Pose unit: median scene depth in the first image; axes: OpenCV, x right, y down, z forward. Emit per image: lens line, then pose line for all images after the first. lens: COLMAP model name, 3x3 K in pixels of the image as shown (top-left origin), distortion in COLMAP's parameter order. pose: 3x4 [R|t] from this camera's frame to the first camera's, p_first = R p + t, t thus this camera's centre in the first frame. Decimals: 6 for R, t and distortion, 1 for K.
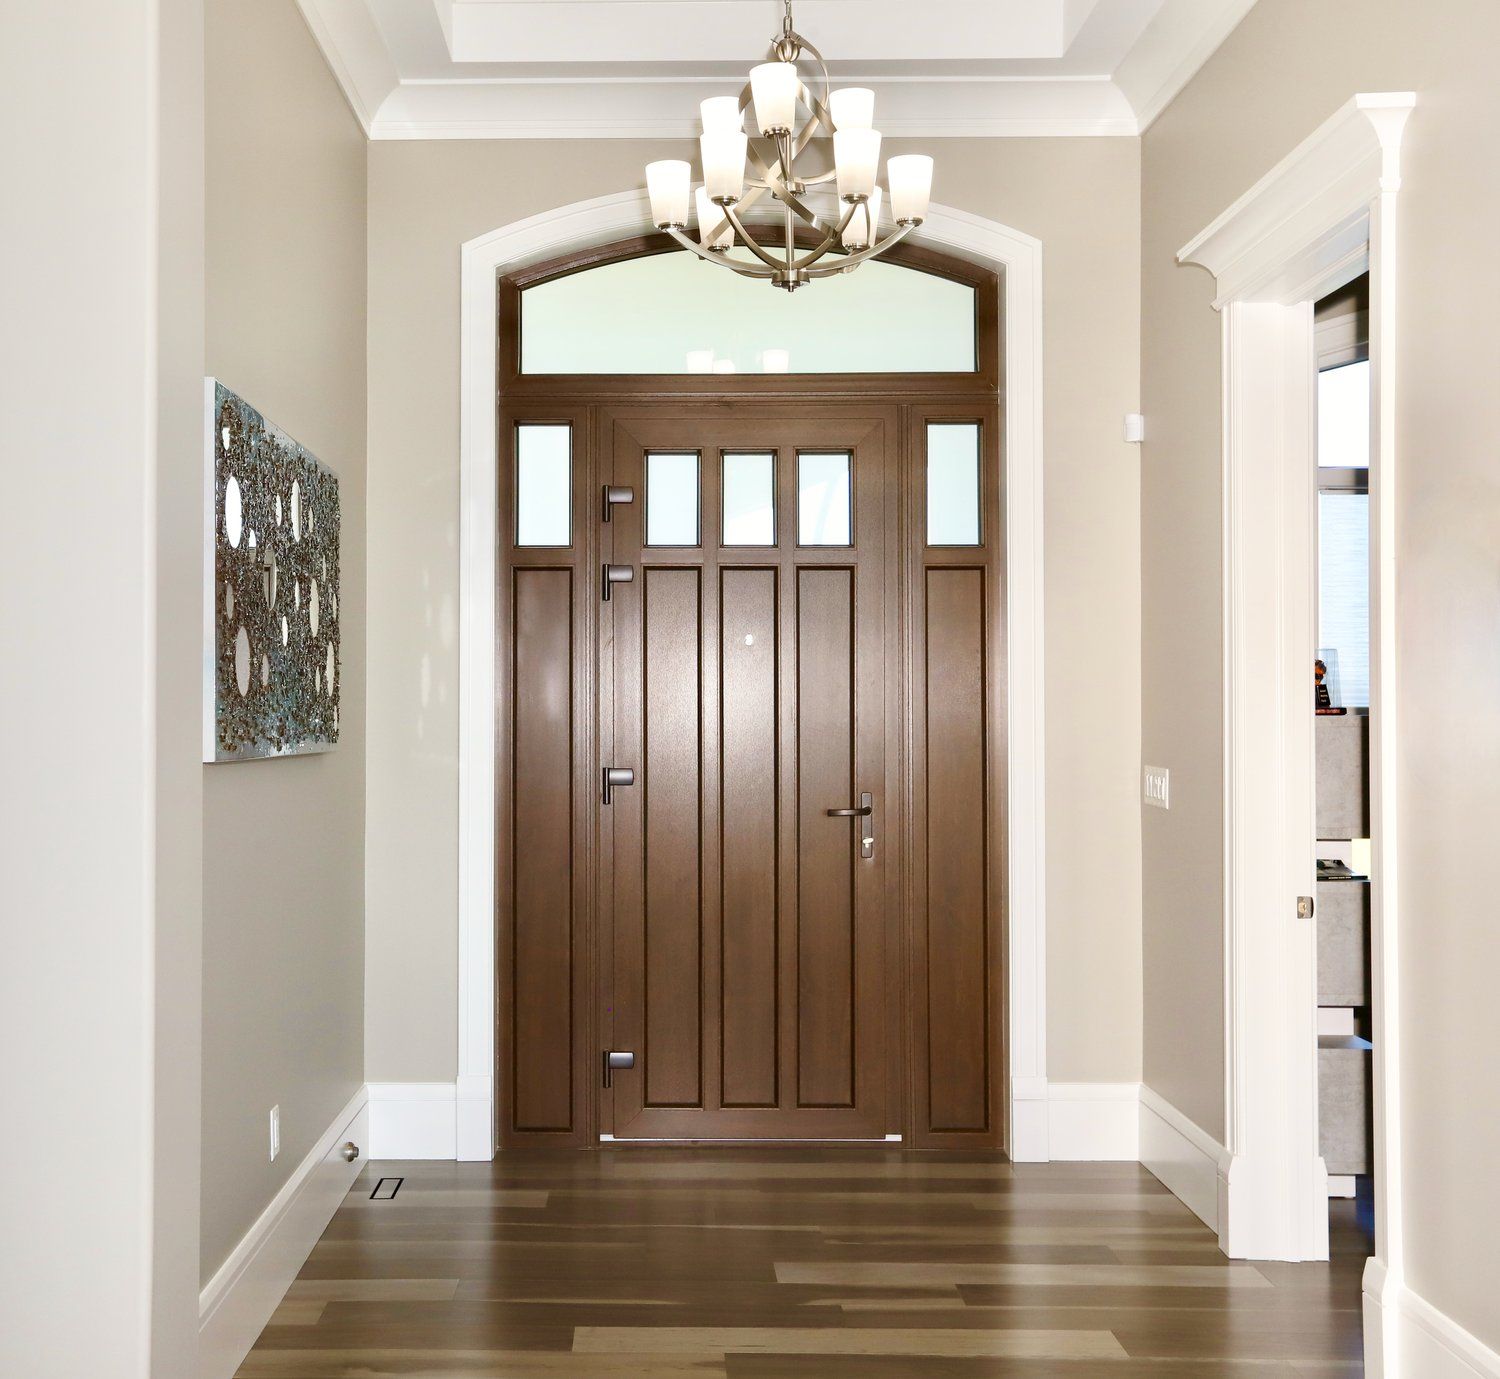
lens RADIAL K [[1840.6, 0, 750.0], [0, 1840.6, 689.5], [0, 0, 1]] dist [0.019443, 0.021447]
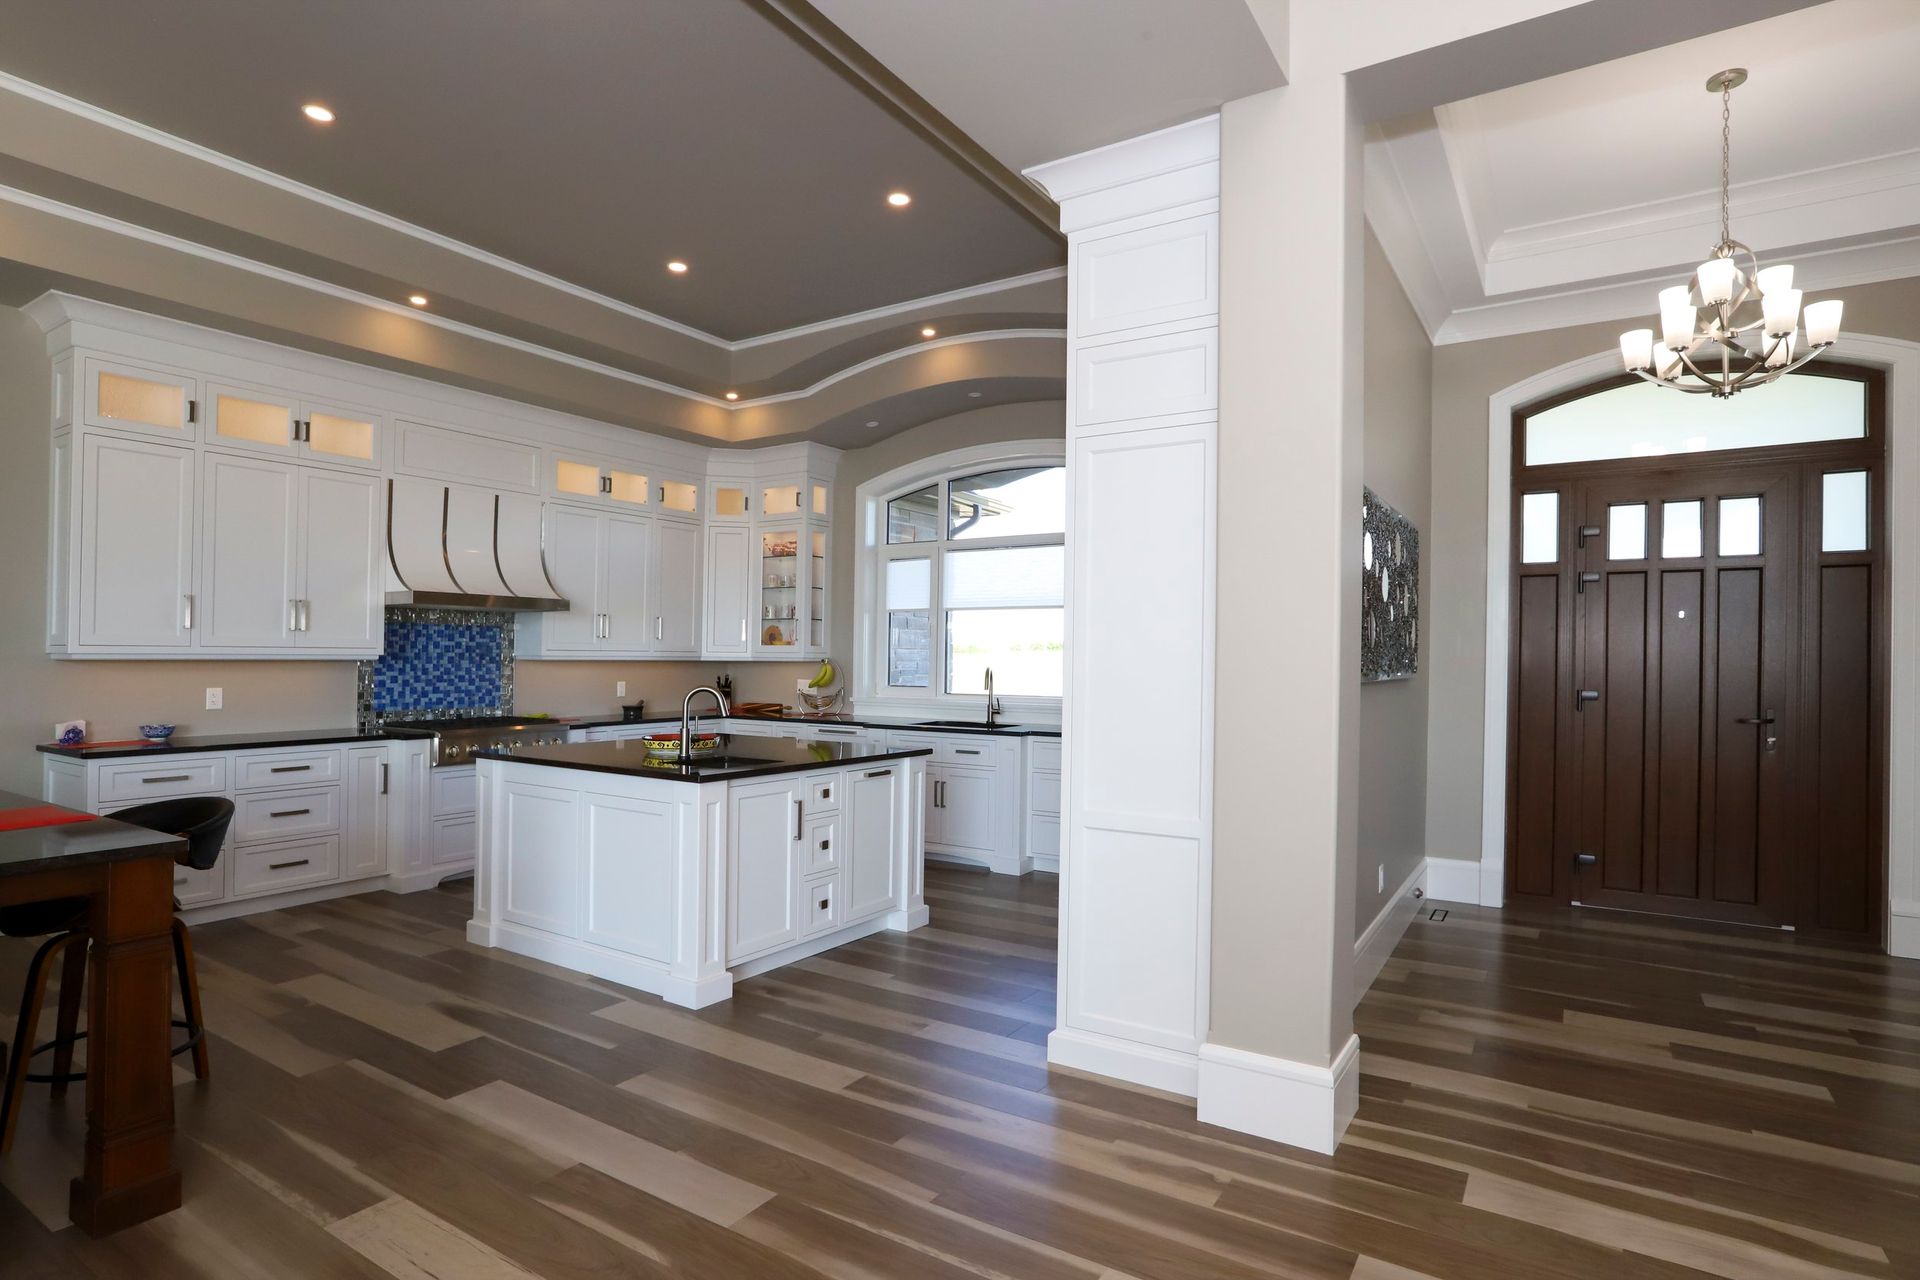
lens RADIAL K [[891.9, 0, 960.3], [0, 891.9, 649.0], [0, 0, 1]] dist [-0.040844, 0.015935]
pose [[0.871188, 0.003138, -0.490940, -0.186111], [-0.000165, 0.999981, 0.006099, -0.000680], [0.490950, -0.005232, 0.871172, 0.001213]]
